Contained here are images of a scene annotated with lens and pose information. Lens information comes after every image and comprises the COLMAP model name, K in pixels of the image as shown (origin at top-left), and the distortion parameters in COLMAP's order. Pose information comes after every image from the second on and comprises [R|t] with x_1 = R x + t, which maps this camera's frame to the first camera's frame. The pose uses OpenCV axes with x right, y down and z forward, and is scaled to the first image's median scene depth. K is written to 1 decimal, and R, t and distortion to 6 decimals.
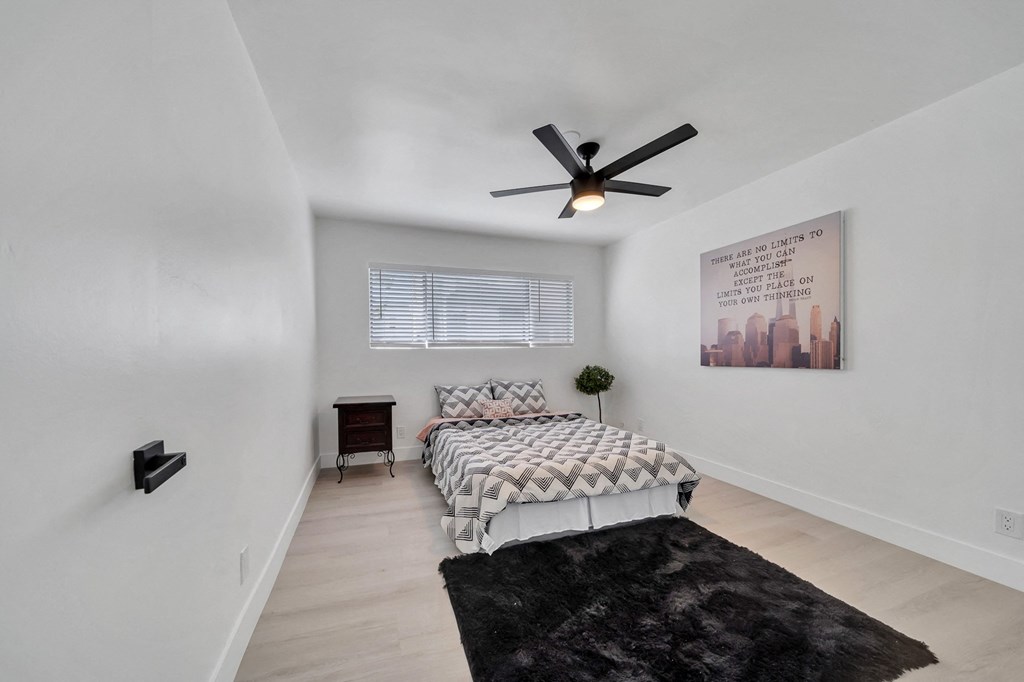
lens RADIAL K [[350.7, 0, 507.7], [0, 350.7, 348.2], [0, 0, 1]] dist [-0.004053, -0.000070]
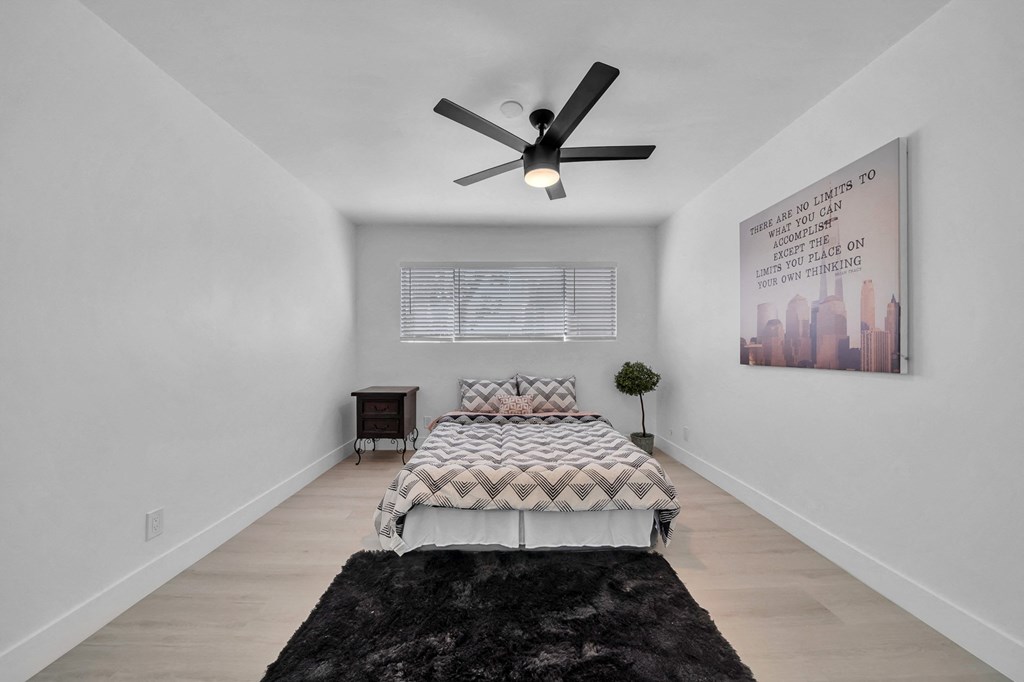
lens RADIAL K [[350.7, 0, 512.9], [0, 350.7, 338.7], [0, 0, 1]] dist [-0.004053, -0.000070]
pose [[0.952915, -0.002159, -0.303230, 0.383753], [-0.001076, 0.999944, -0.010501, 0.001496], [0.303236, 0.010333, 0.952860, 0.119188]]
